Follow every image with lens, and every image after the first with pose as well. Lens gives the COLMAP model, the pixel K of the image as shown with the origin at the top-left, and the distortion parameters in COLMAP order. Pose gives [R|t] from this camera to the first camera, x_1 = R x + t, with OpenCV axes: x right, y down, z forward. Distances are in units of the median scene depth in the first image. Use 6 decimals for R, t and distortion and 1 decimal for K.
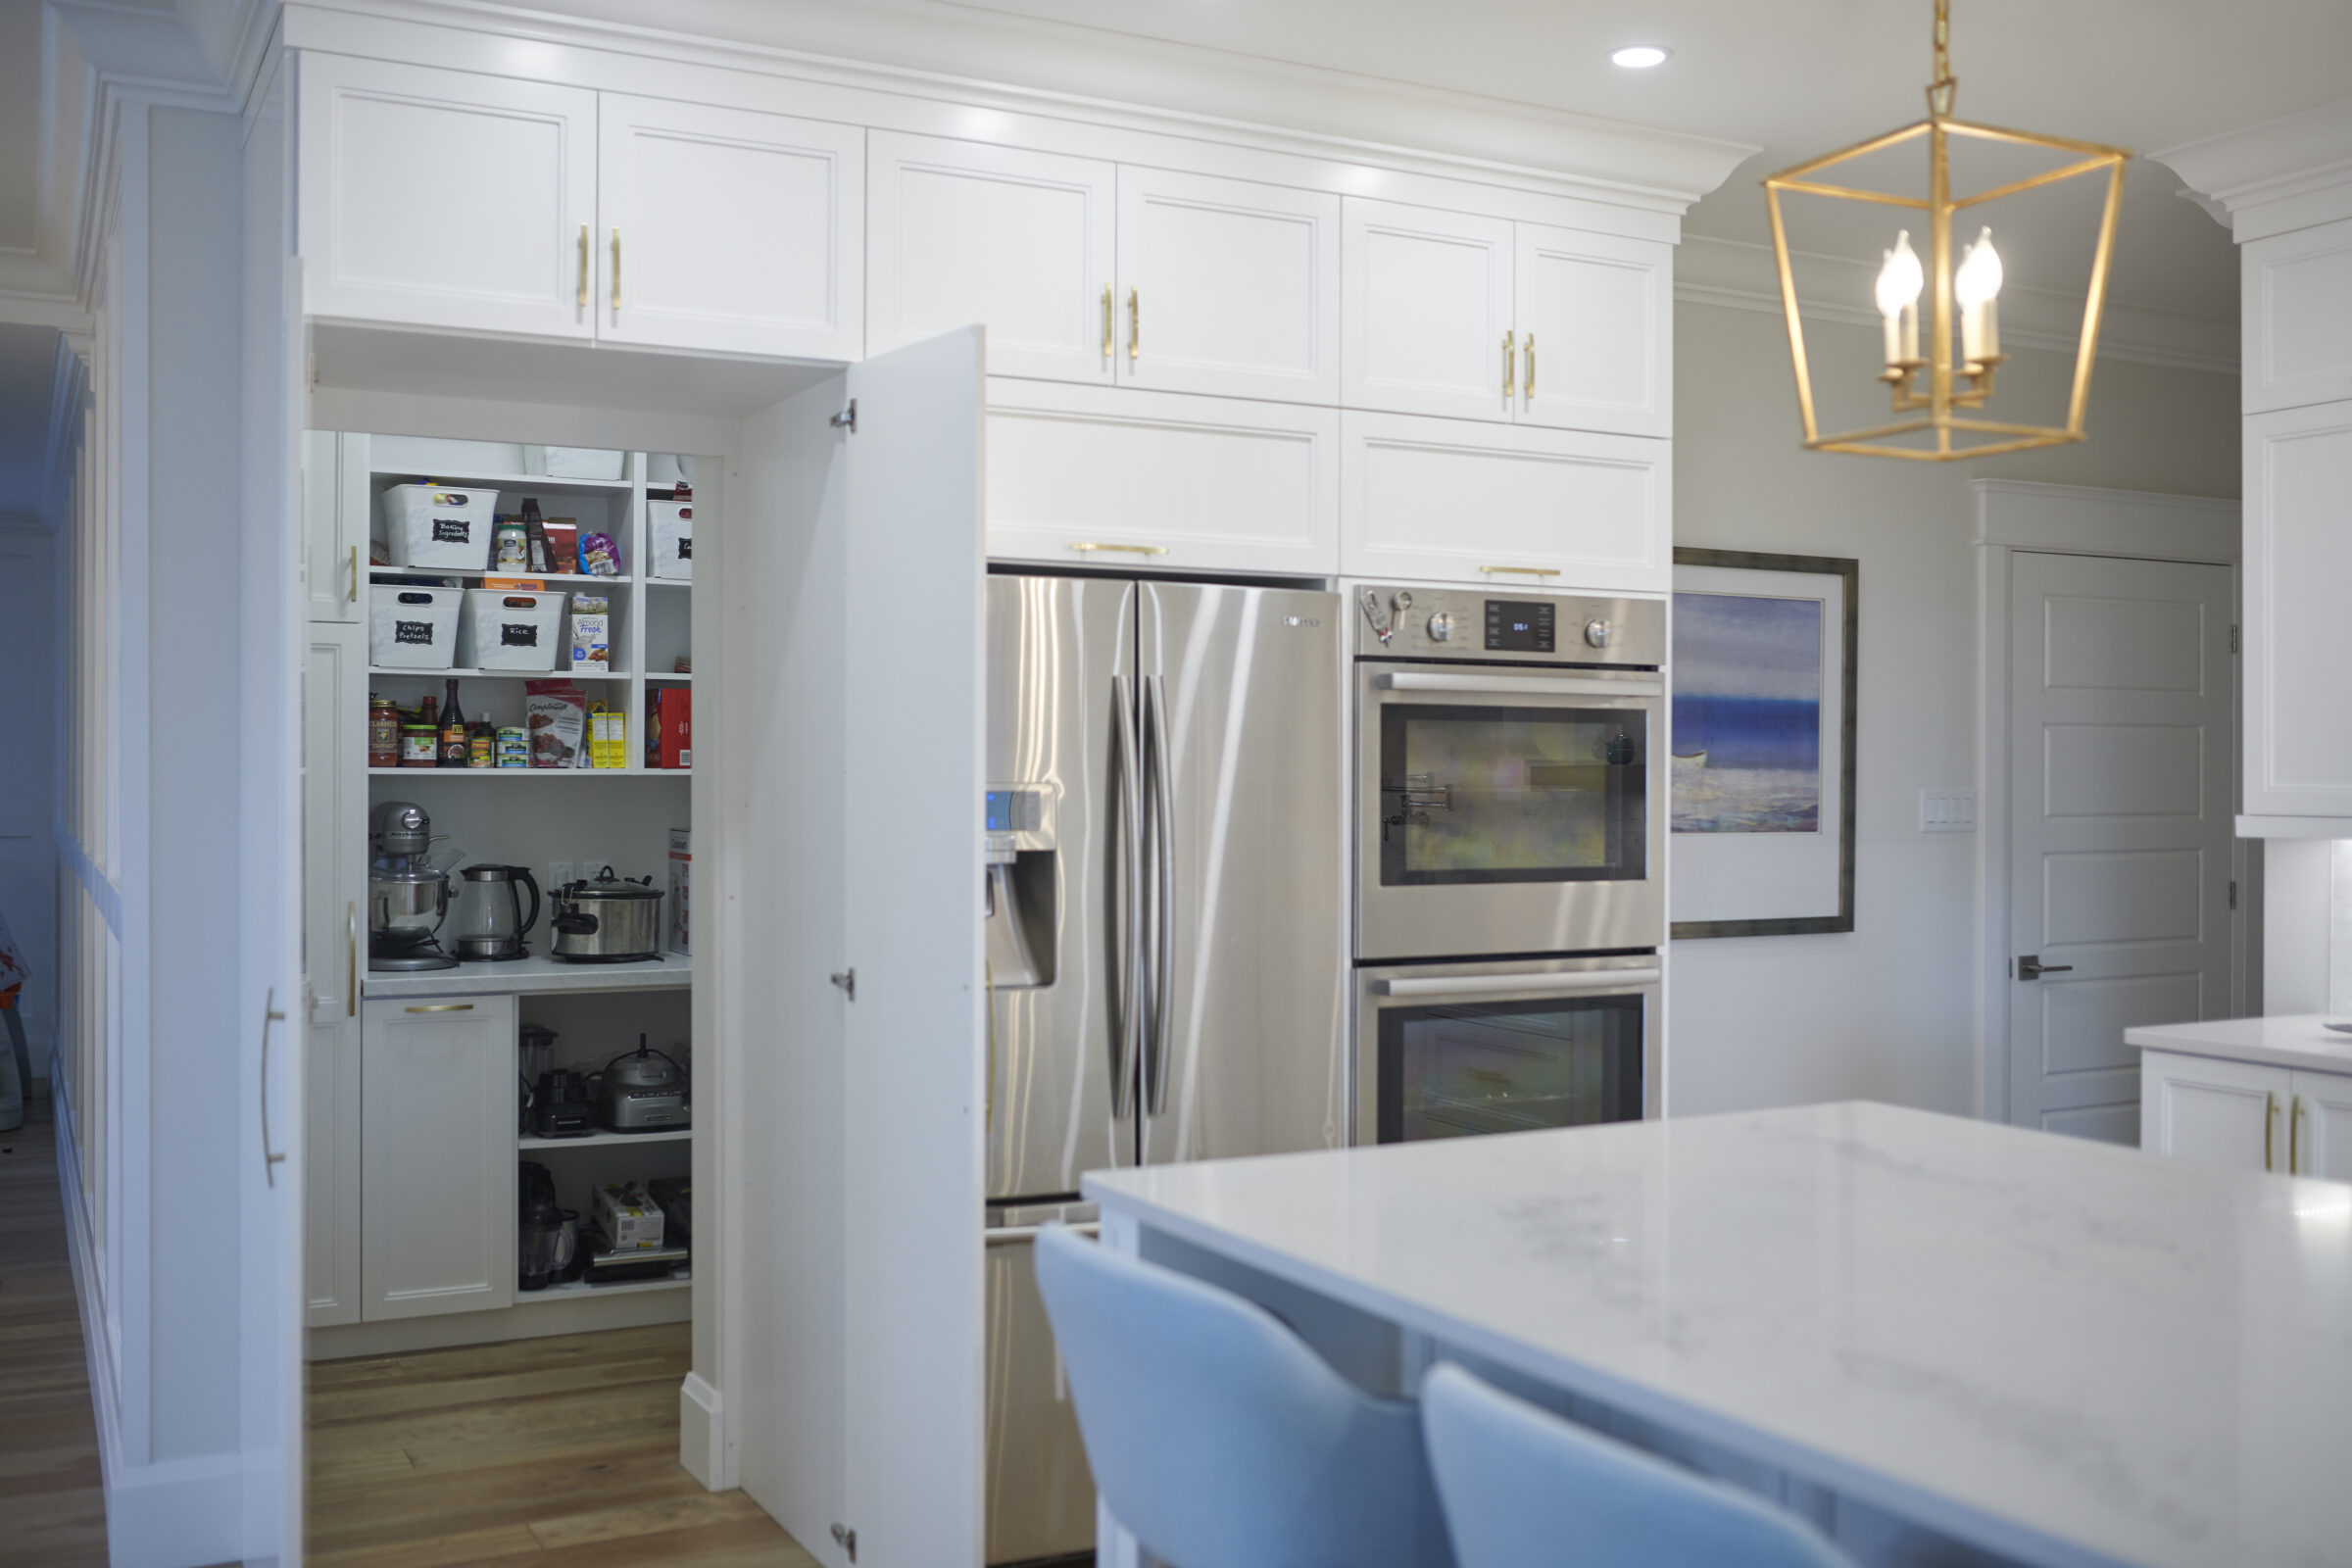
lens RADIAL K [[2259.5, 0, 1174.6], [0, 2259.5, 776.4], [0, 0, 1]] dist [-0.072654, 0.106832]
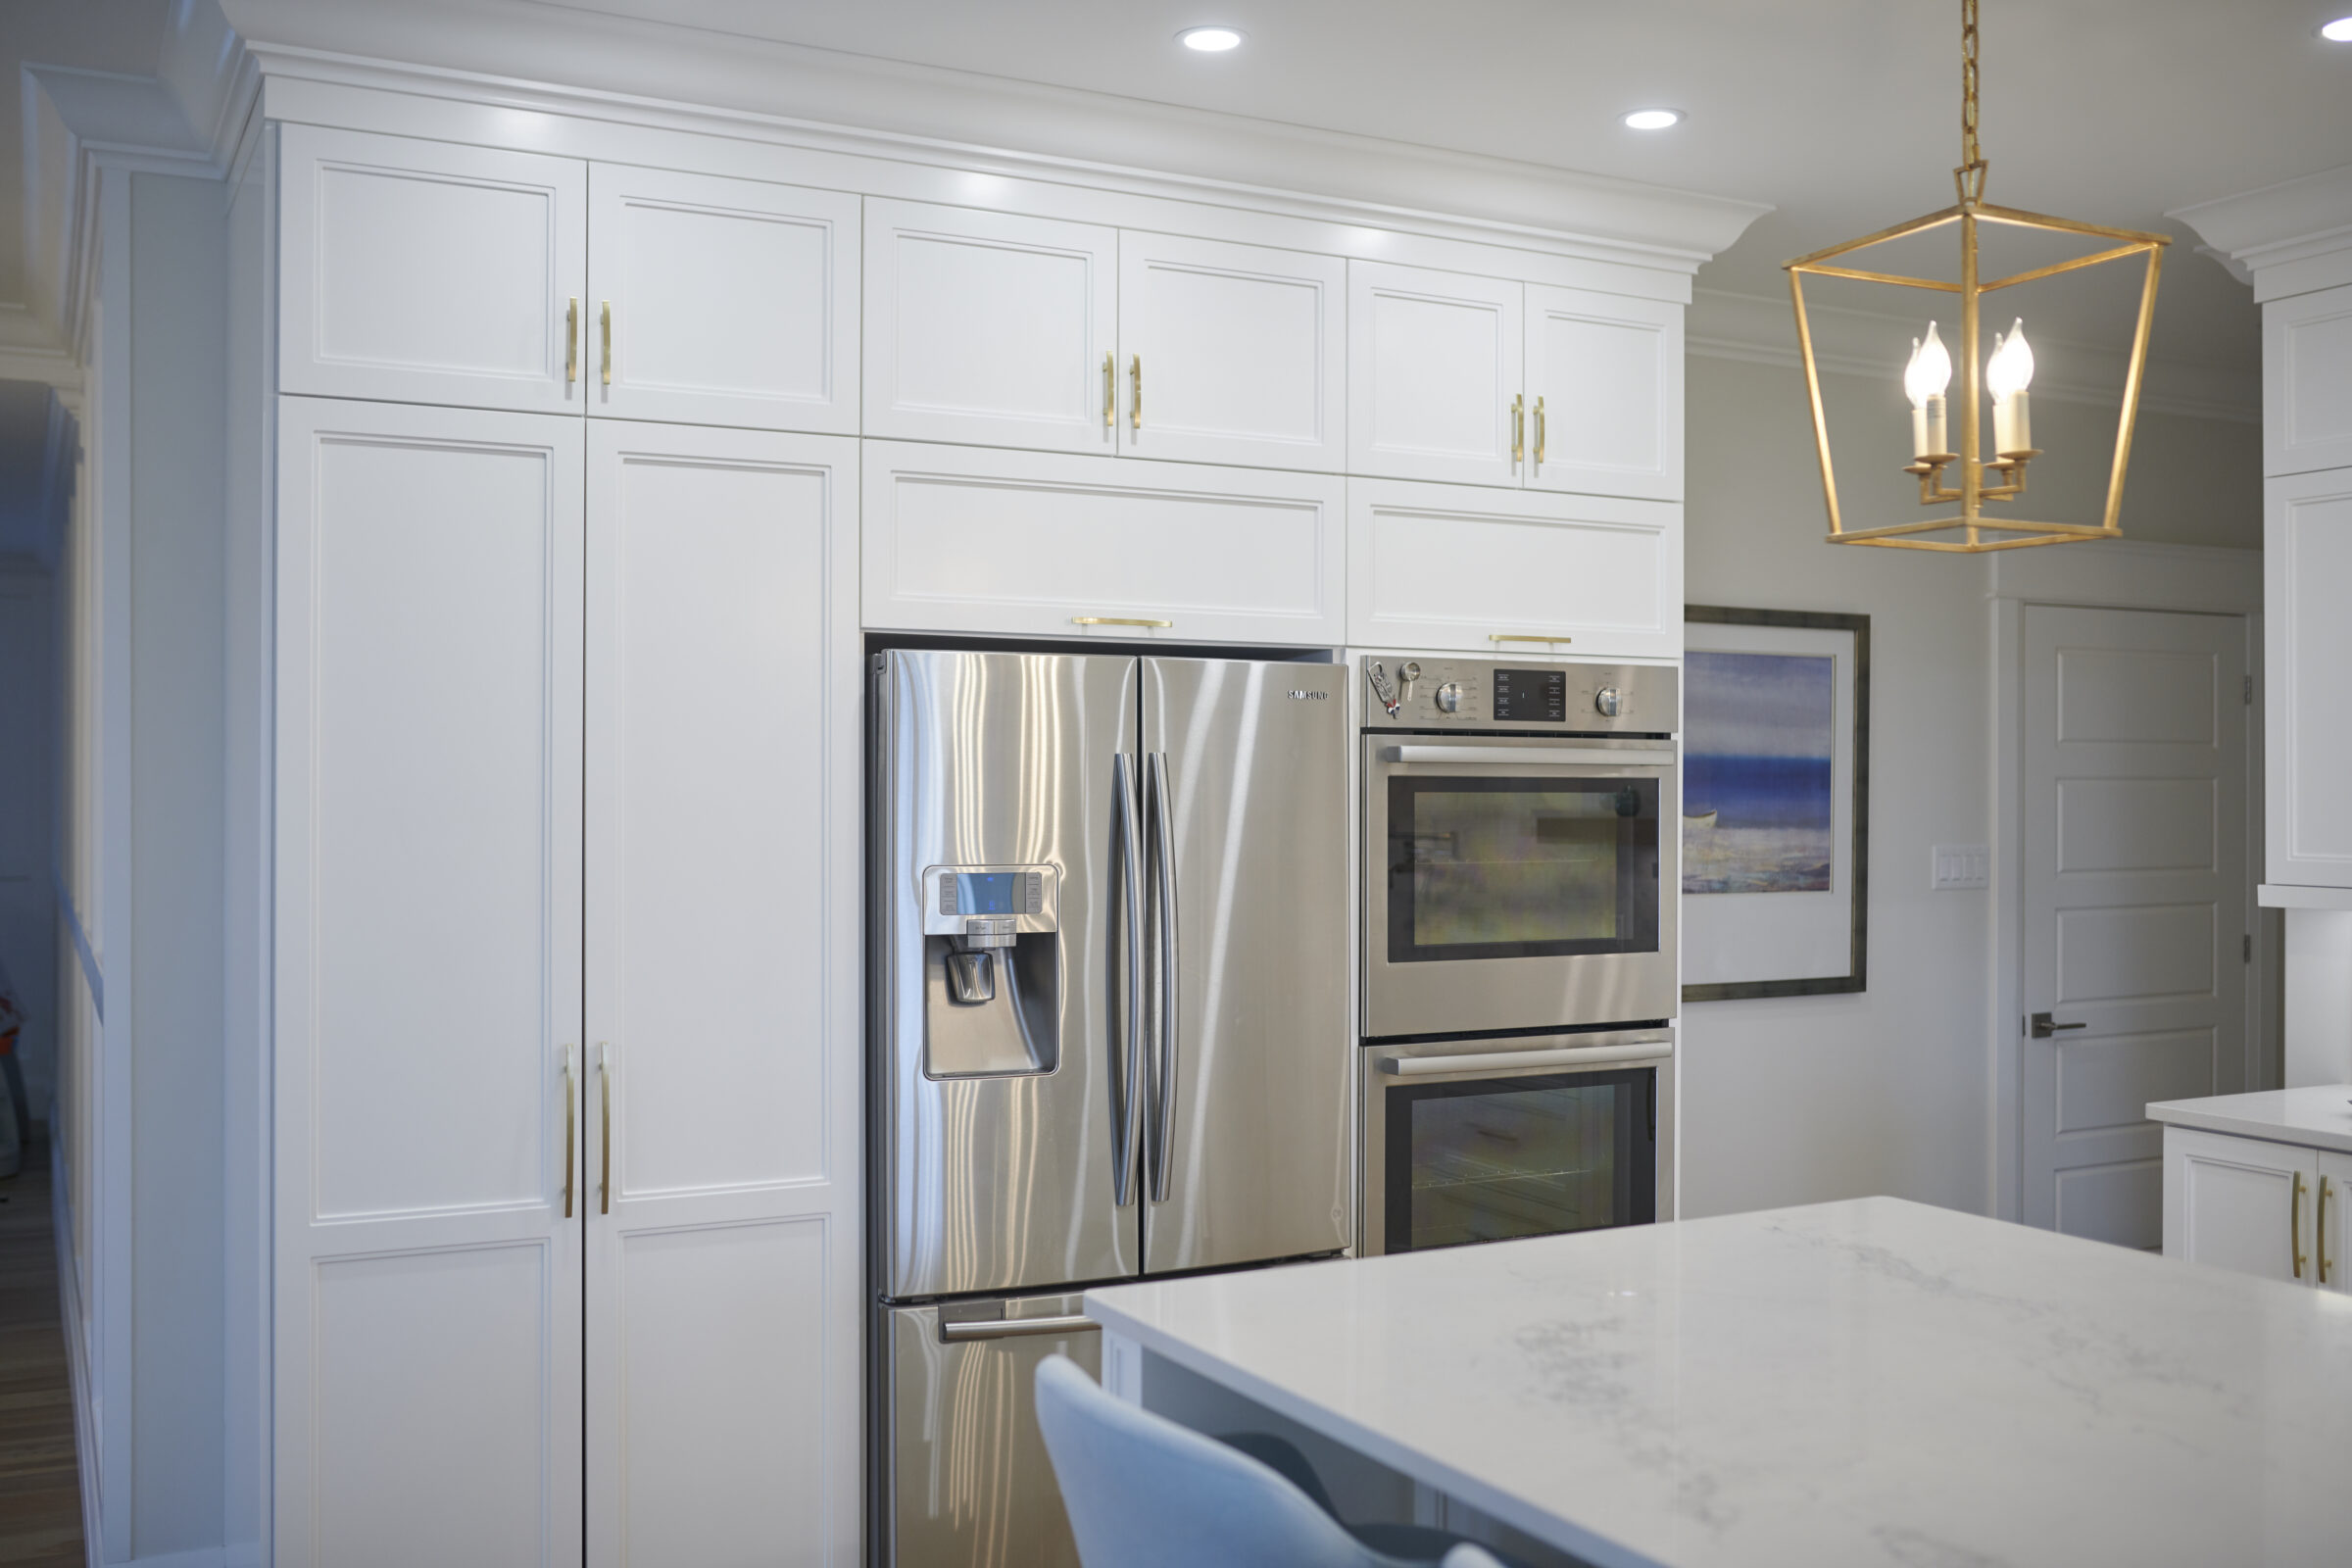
lens RADIAL K [[2244.6, 0, 1176.0], [0, 2244.6, 784.0], [0, 0, 1]] dist [-0.076218, 0.113428]
pose [[0.999999, -0.001140, -0.000452, -0.000533], [0.001139, 0.999994, -0.003379, -0.025070], [0.000456, 0.003379, 0.999994, 0.025079]]
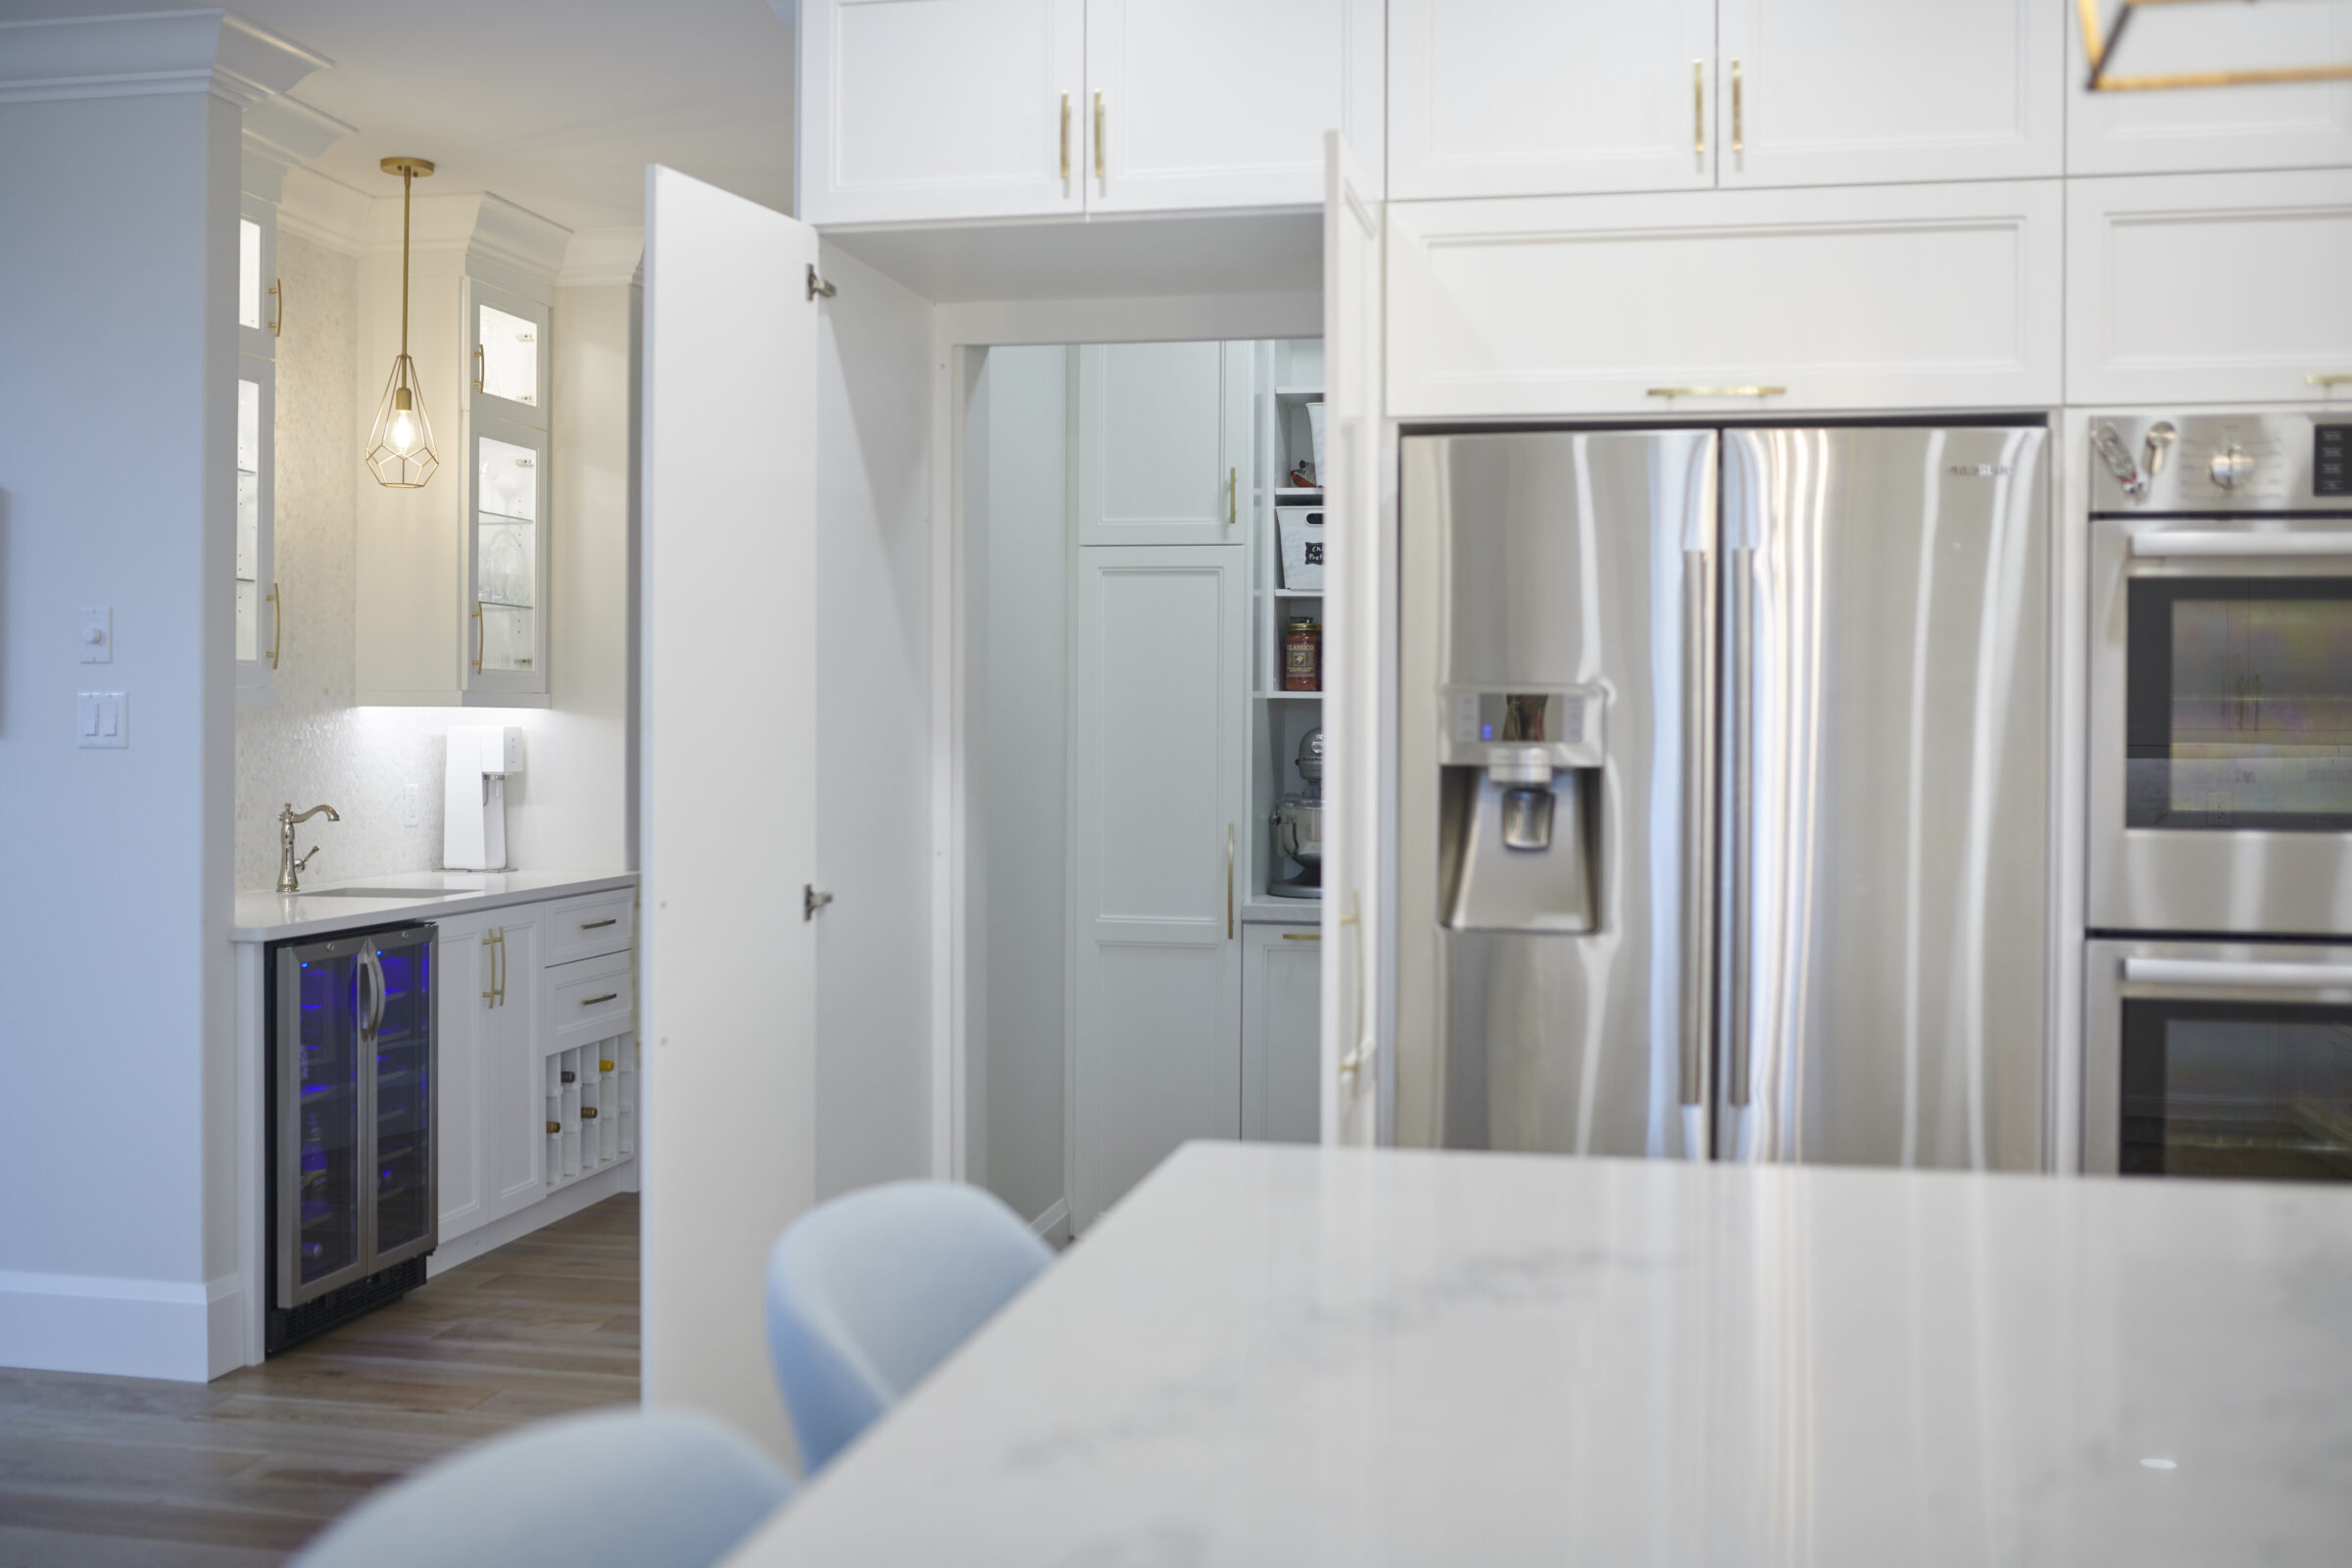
lens RADIAL K [[2292.7, 0, 1179.8], [0, 2292.7, 731.6], [0, 0, 1]] dist [-0.018750, -0.012187]
pose [[0.776258, 0.002890, -0.630408, 0.309253], [-0.004516, 0.999989, -0.000977, 0.018947], [0.630399, 0.003605, 0.776263, 0.231494]]
